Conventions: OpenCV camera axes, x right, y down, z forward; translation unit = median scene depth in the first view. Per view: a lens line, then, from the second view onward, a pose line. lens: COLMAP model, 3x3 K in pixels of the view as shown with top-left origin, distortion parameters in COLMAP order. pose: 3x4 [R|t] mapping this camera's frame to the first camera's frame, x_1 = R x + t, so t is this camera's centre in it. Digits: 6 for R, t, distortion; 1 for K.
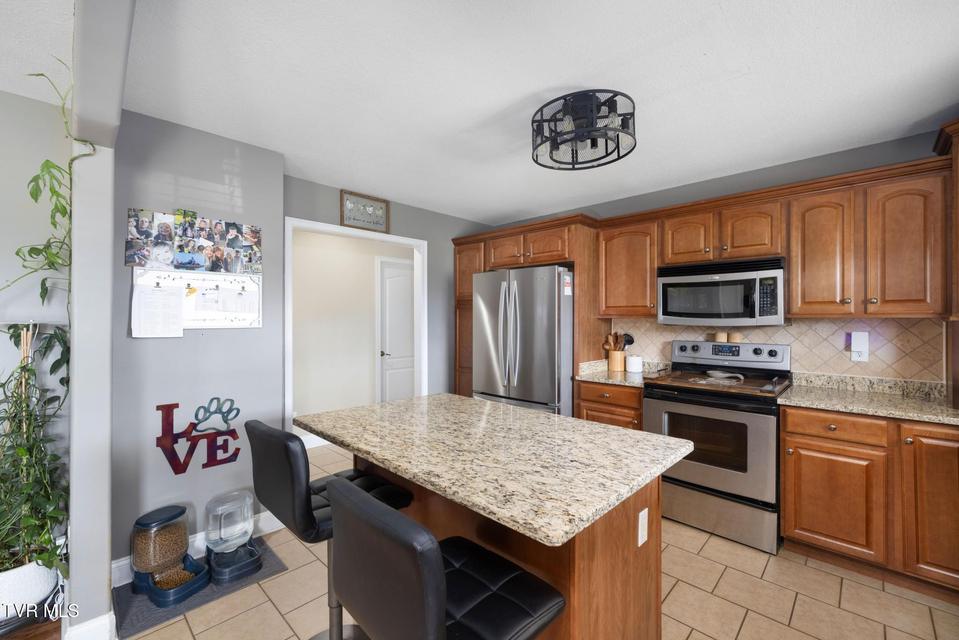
lens RADIAL K [[405.3, 0, 483.2], [0, 405.3, 315.1], [0, 0, 1]] dist [-0.001819, -0.000607]
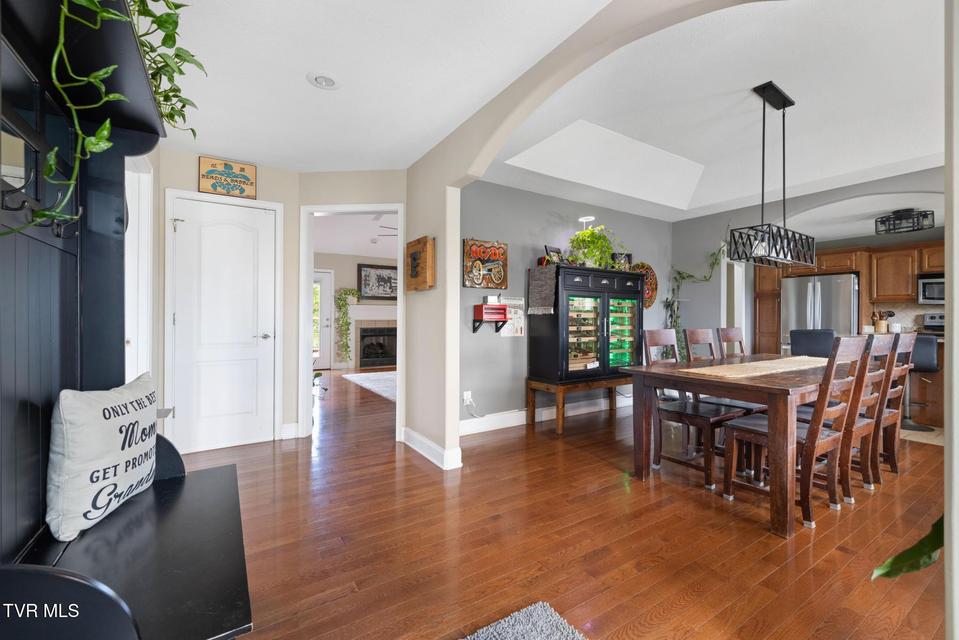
lens RADIAL K [[405.3, 0, 483.2], [0, 405.3, 315.1], [0, 0, 1]] dist [-0.001819, -0.000607]
pose [[0.972624, 0.001087, -0.232382, -1.024975], [-0.001461, 0.999998, -0.001437, 0.073909], [0.232380, 0.001737, 0.972624, -1.208578]]
